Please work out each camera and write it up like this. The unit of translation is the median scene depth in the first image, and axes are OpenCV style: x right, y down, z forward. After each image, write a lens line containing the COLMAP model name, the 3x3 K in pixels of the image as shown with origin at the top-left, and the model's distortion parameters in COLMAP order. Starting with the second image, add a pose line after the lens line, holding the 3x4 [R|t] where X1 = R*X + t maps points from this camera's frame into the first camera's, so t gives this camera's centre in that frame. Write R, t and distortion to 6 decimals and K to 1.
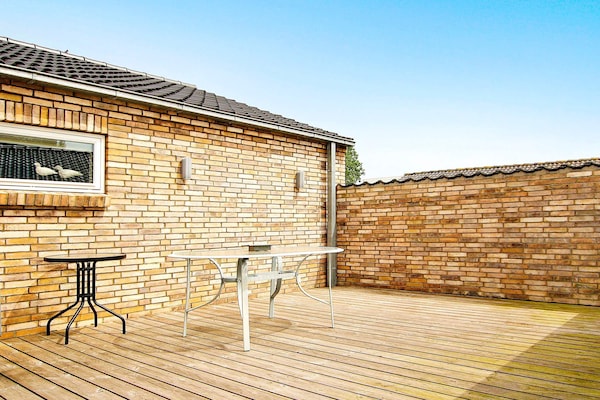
lens RADIAL K [[479.1, 0, 300.7], [0, 479.1, 200.0], [0, 0, 1]] dist [0.008176, 0.001796]
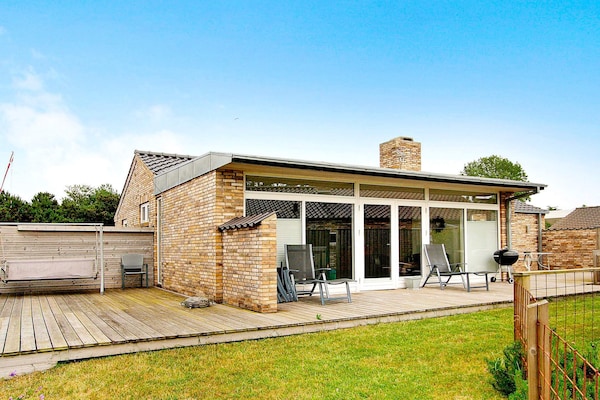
lens RADIAL K [[479.1, 0, 299.7], [0, 479.1, 202.3], [0, 0, 1]] dist [0.008176, 0.001796]
pose [[0.950151, -0.017464, -0.311301, -0.362863], [0.007909, 0.999459, -0.031929, -0.109838], [0.311691, 0.027875, 0.949775, -1.882218]]
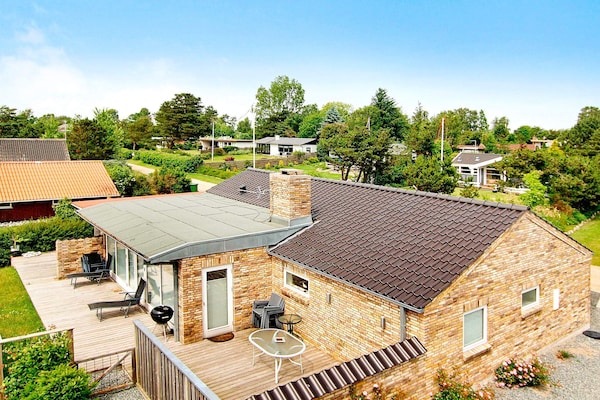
lens RADIAL K [[479.1, 0, 300.7], [0, 479.1, 198.7], [0, 0, 1]] dist [0.008176, 0.001796]
pose [[-0.195948, 0.146934, -0.969544, 1.466904], [0.047947, 0.988963, 0.140187, -0.654032], [0.979441, -0.019017, -0.200831, 1.020472]]
